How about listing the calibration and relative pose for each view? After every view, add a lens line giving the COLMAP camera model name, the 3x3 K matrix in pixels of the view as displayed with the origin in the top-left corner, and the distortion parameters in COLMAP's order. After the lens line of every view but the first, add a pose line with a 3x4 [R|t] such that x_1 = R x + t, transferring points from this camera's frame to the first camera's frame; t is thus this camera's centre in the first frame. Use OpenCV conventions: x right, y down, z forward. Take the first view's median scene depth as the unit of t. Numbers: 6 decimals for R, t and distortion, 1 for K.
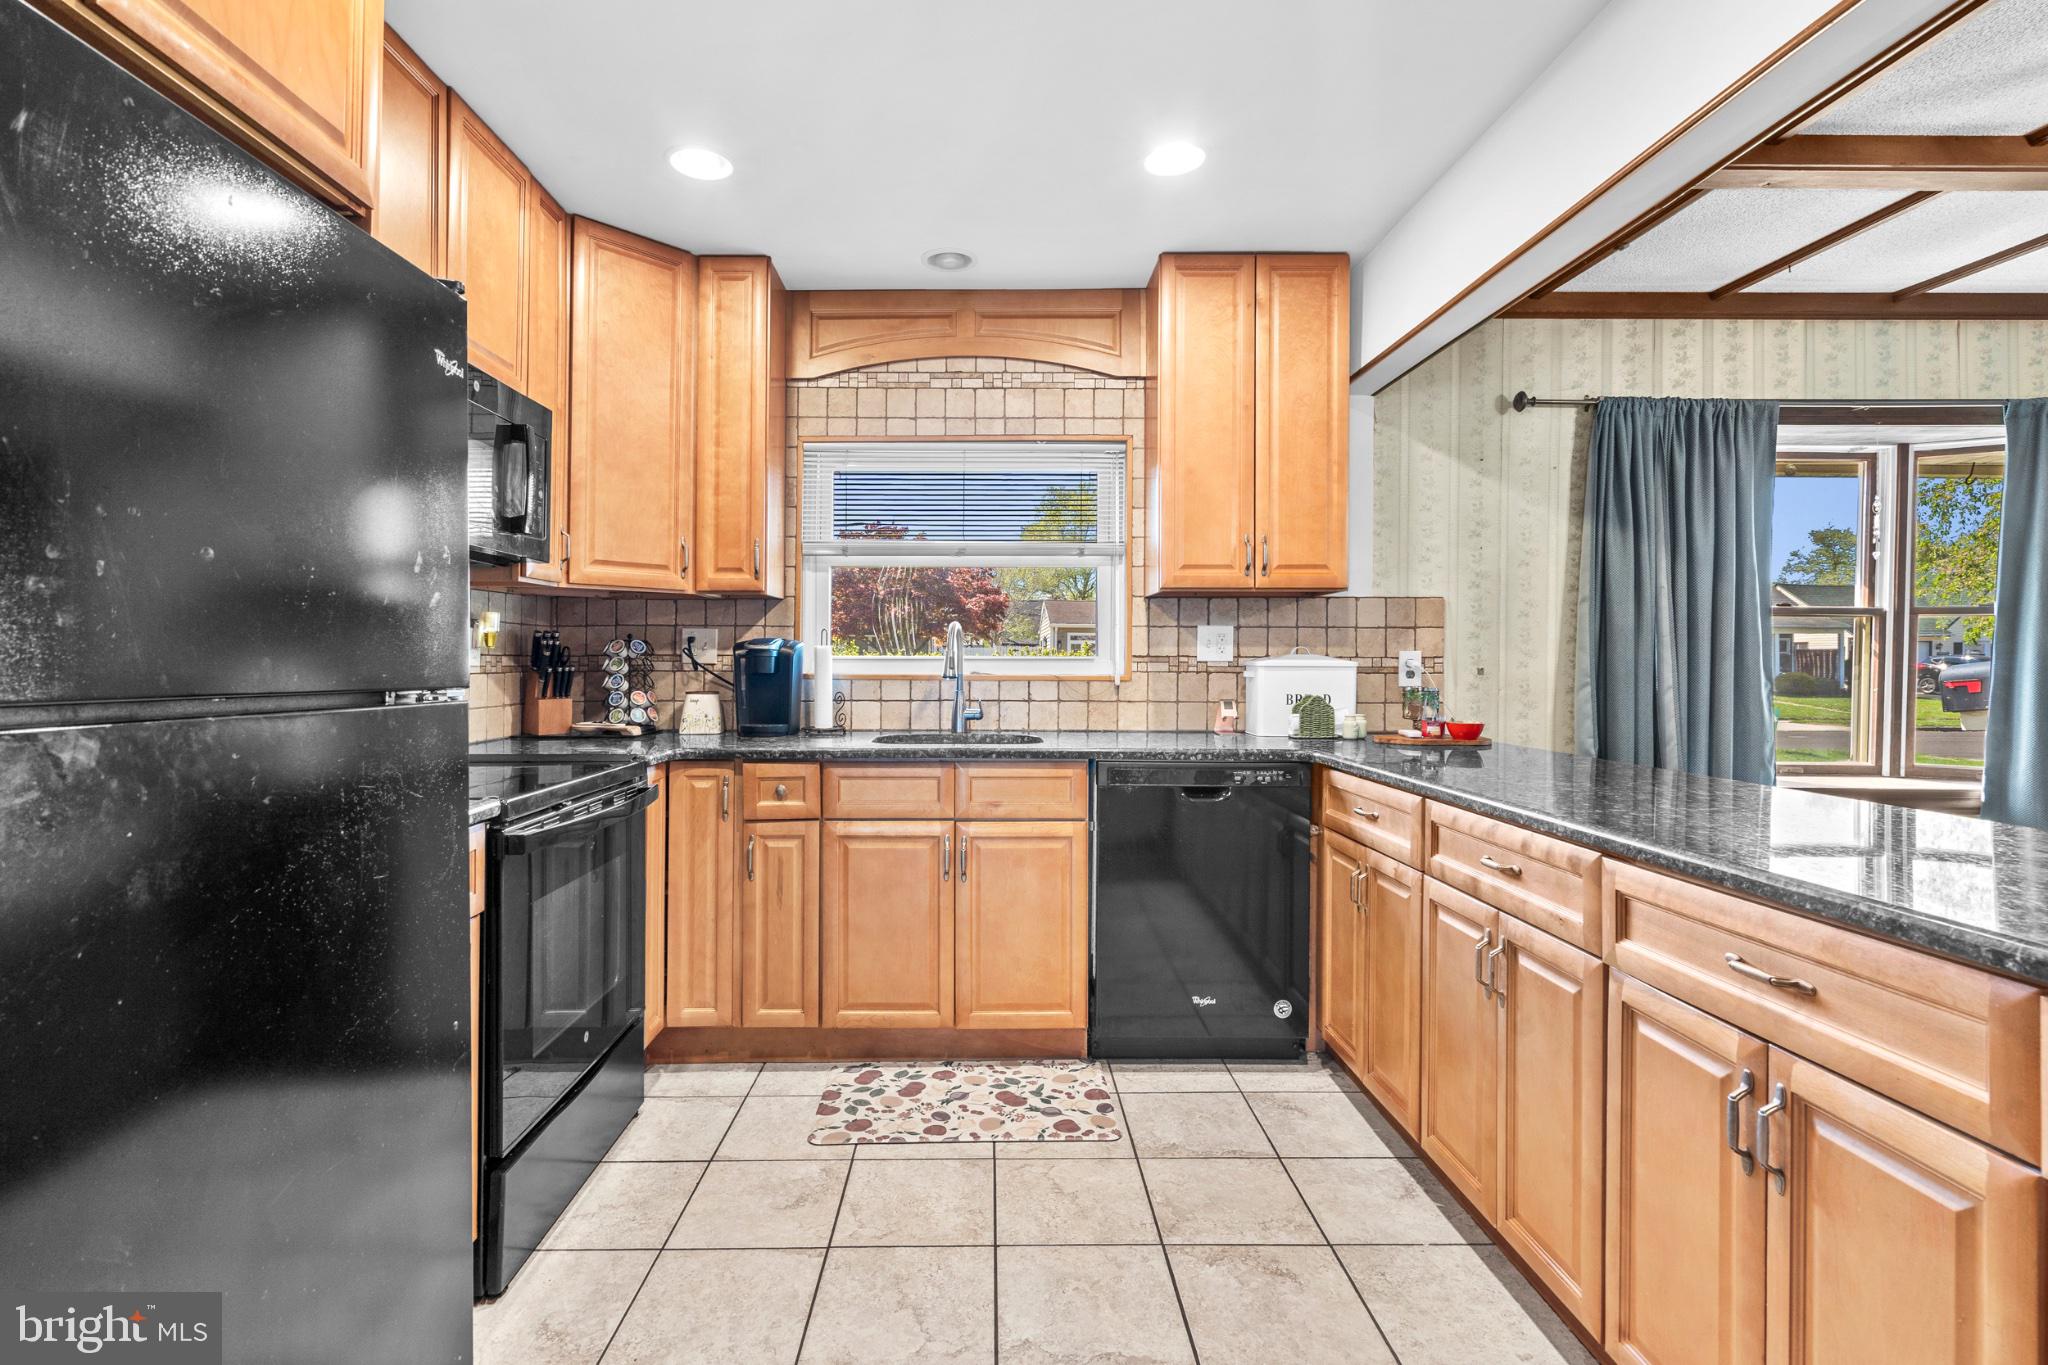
lens RADIAL K [[981.9, 0, 1002.3], [0, 981.9, 648.5], [0, 0, 1]] dist [-0.002236, 0.000928]
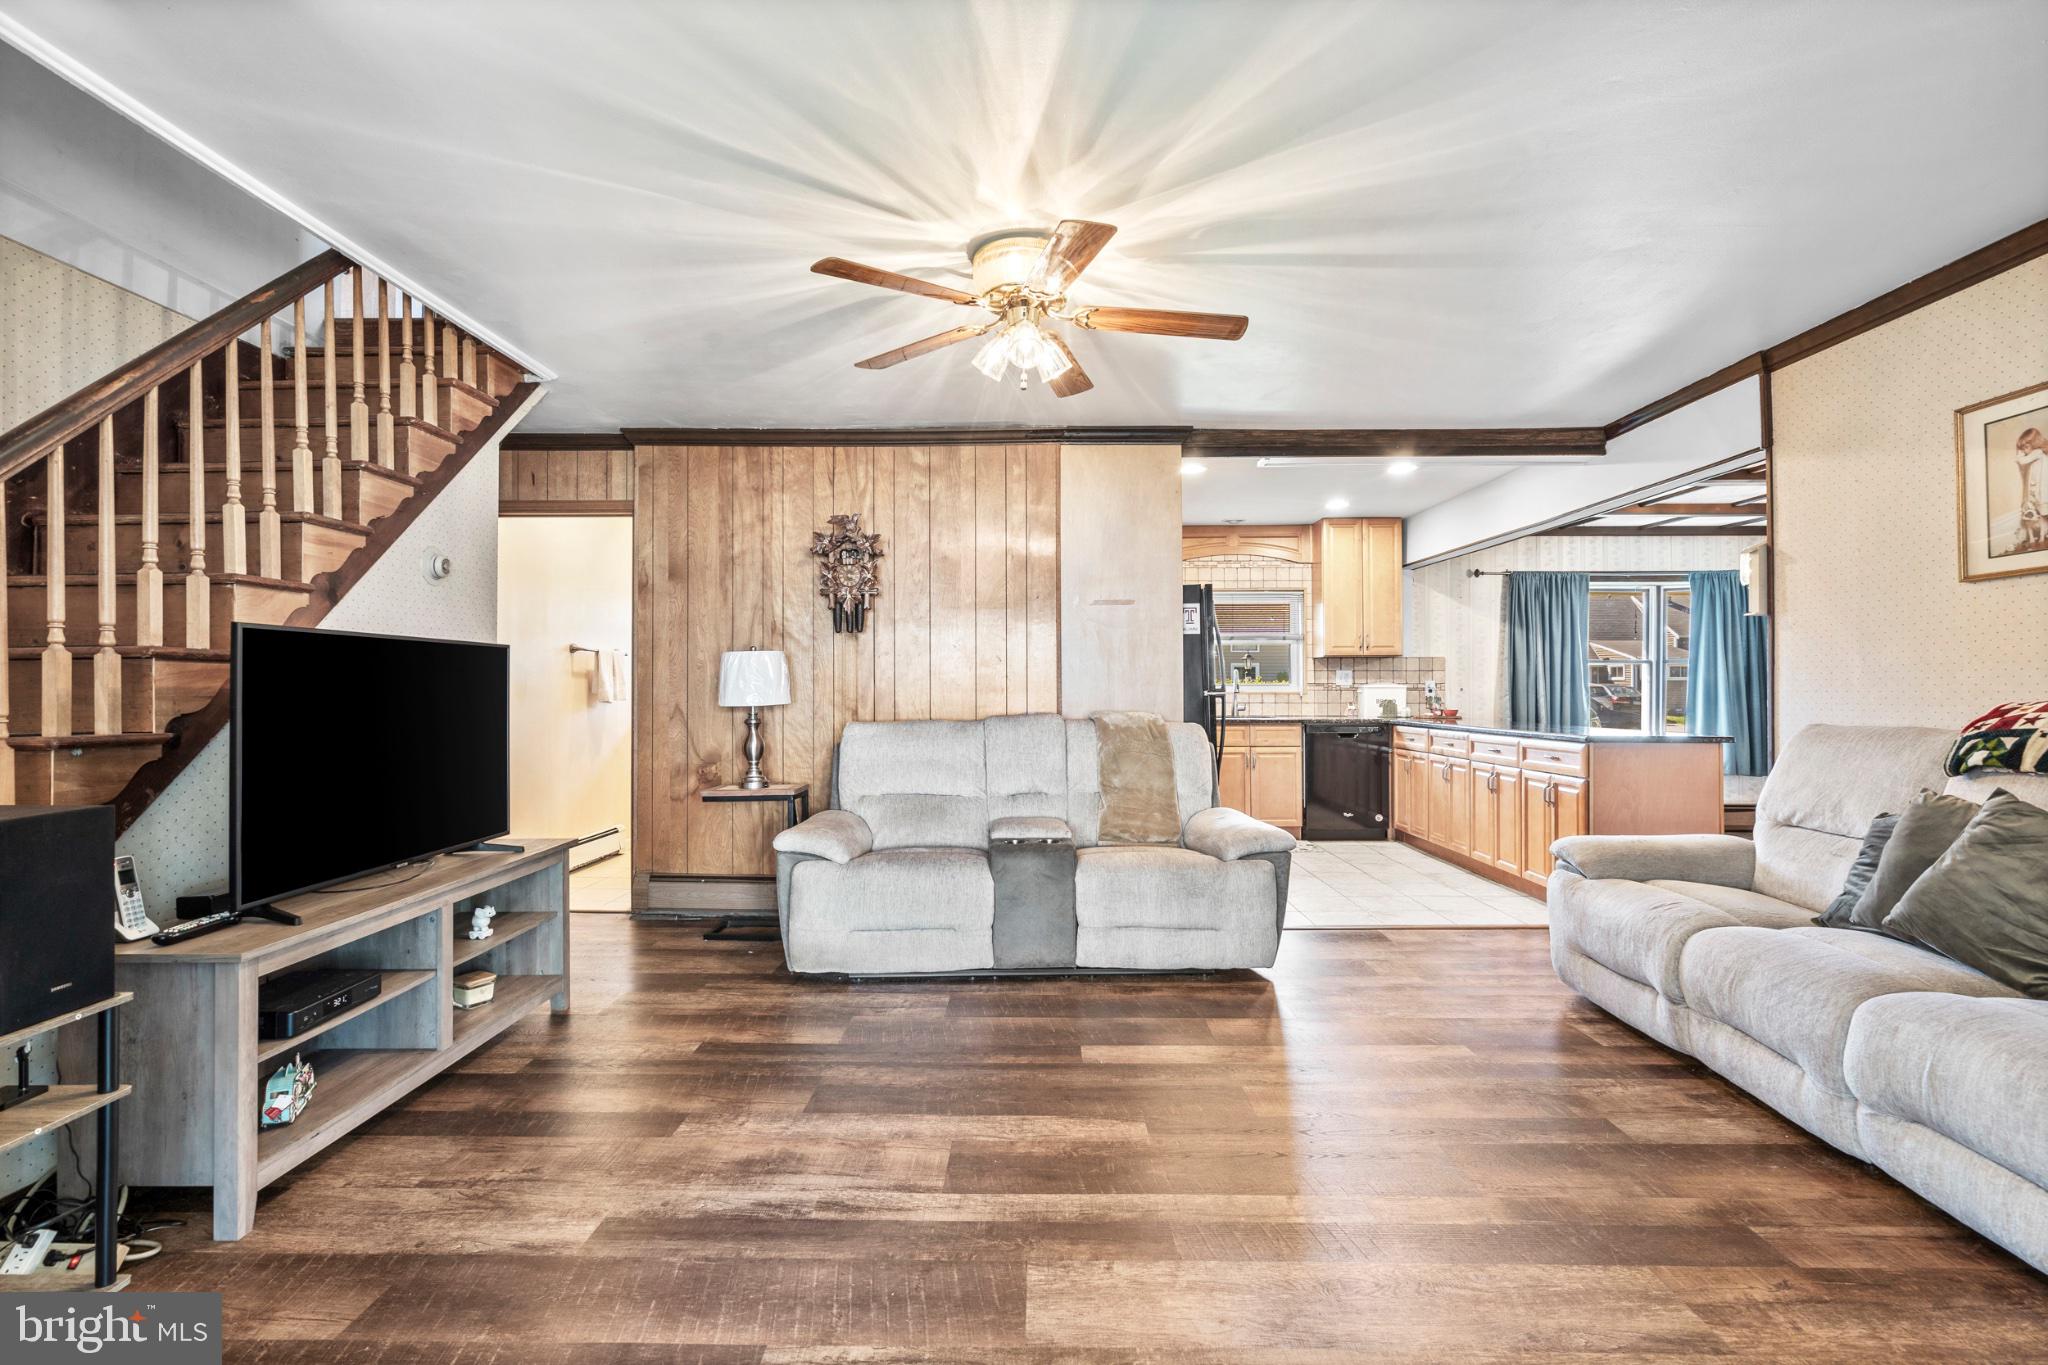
lens RADIAL K [[963.5, 0, 1018.5], [0, 963.5, 665.4], [0, 0, 1]] dist [0.000420, -0.000384]
pose [[0.999297, -0.004199, -0.037249, -0.480941], [0.003739, 0.999916, -0.012397, -0.009377], [0.037298, 0.012249, 0.999229, -1.341840]]
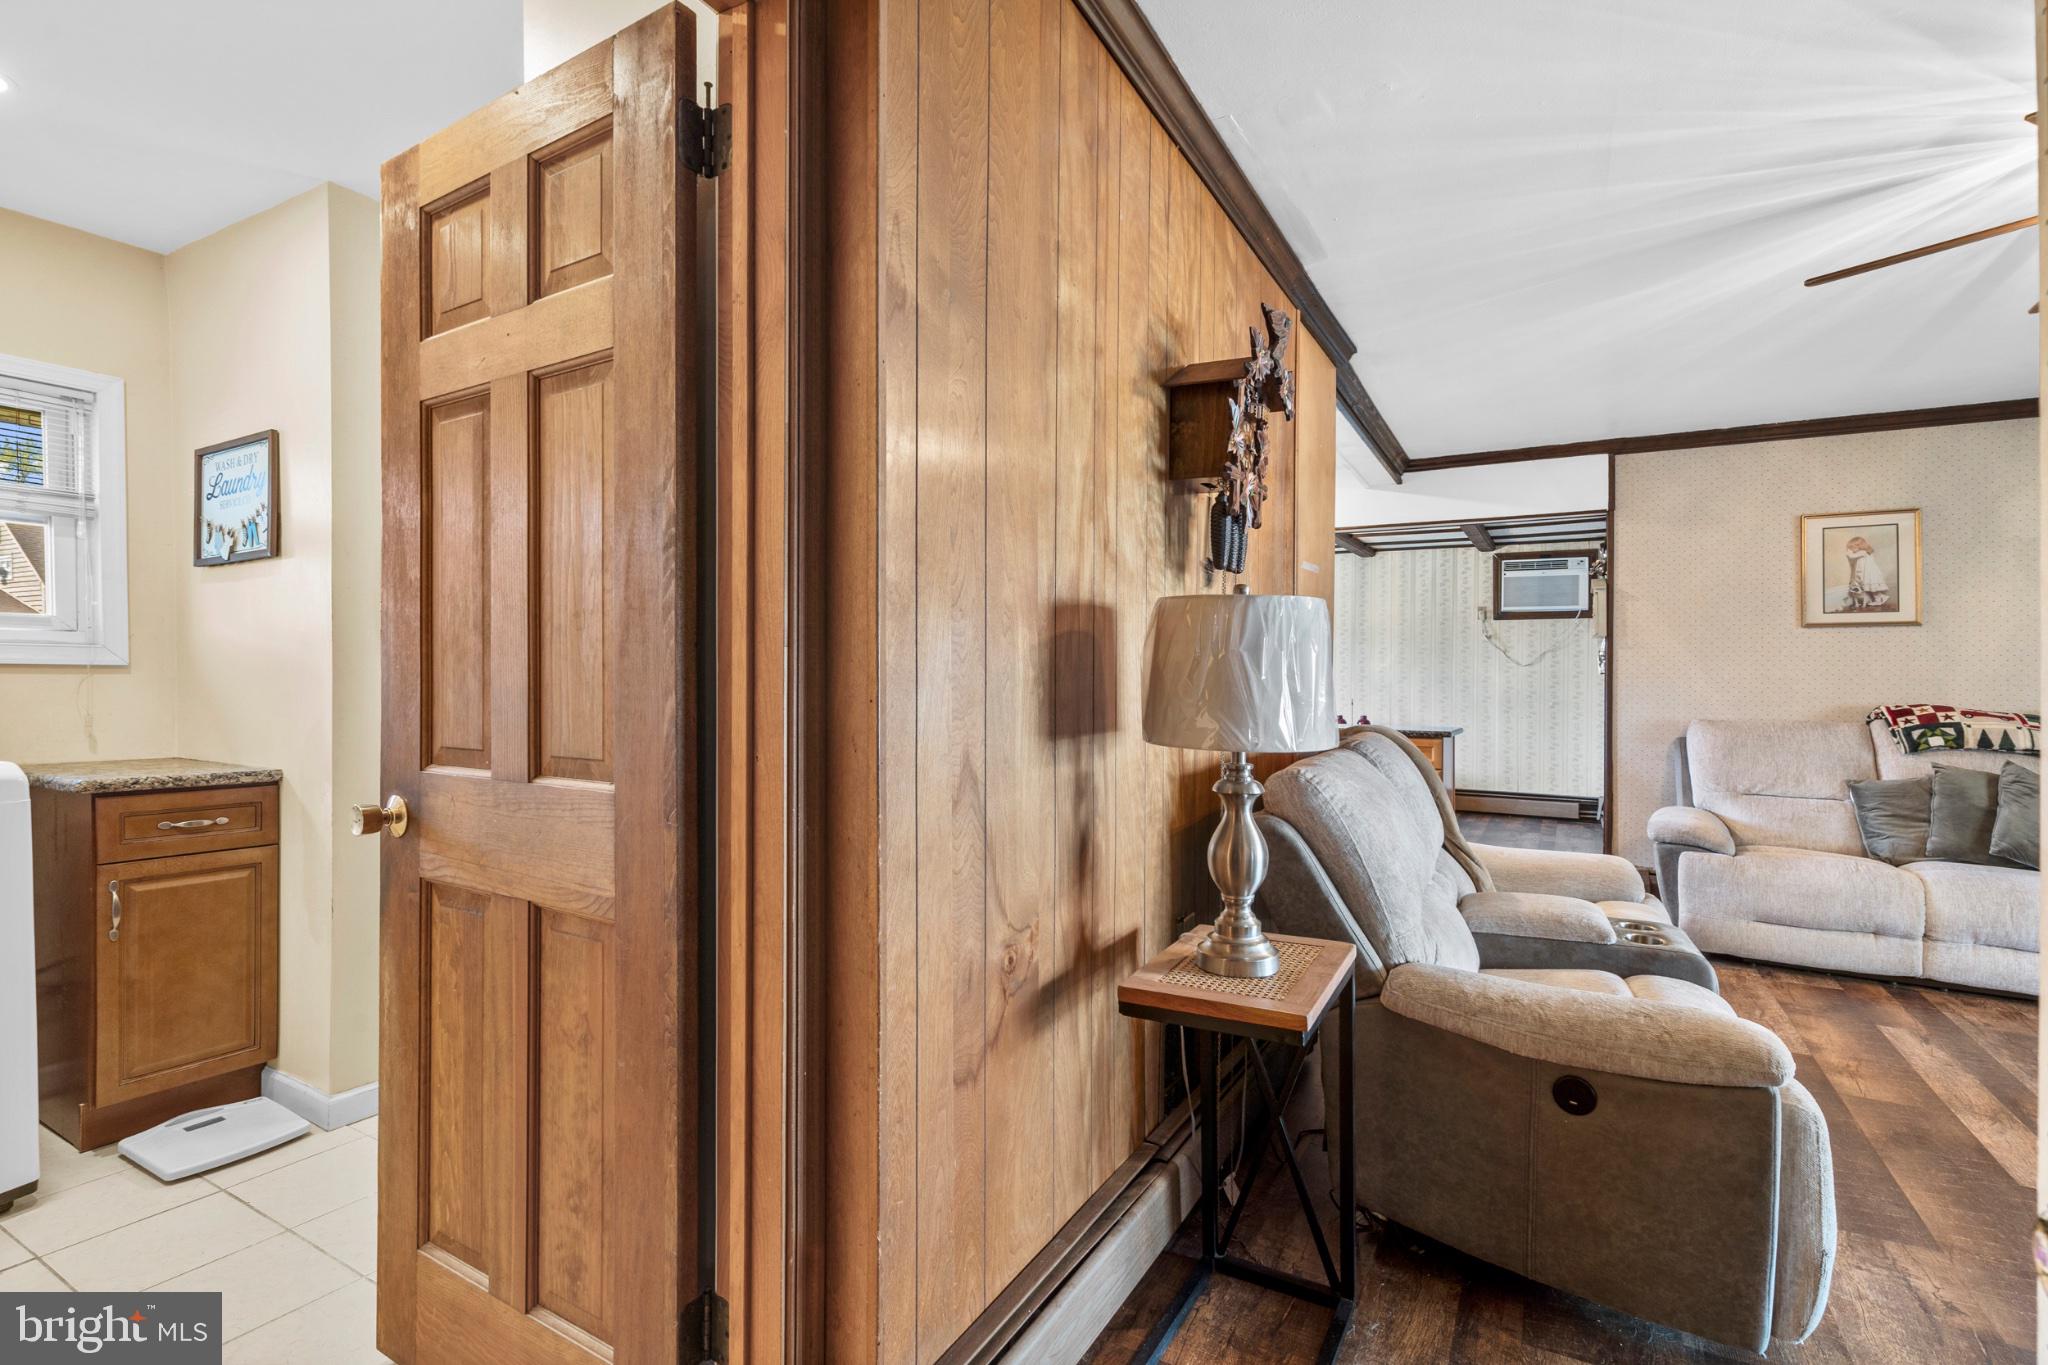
lens RADIAL K [[965.9, 0, 1028.7], [0, 965.9, 677.3], [0, 0, 1]] dist [0.000276, 0.004905]
pose [[0.490782, 0.003742, 0.871274, -1.425740], [-0.020686, 0.999759, 0.007359, -0.009020], [-0.871037, -0.021635, 0.490741, -0.103221]]
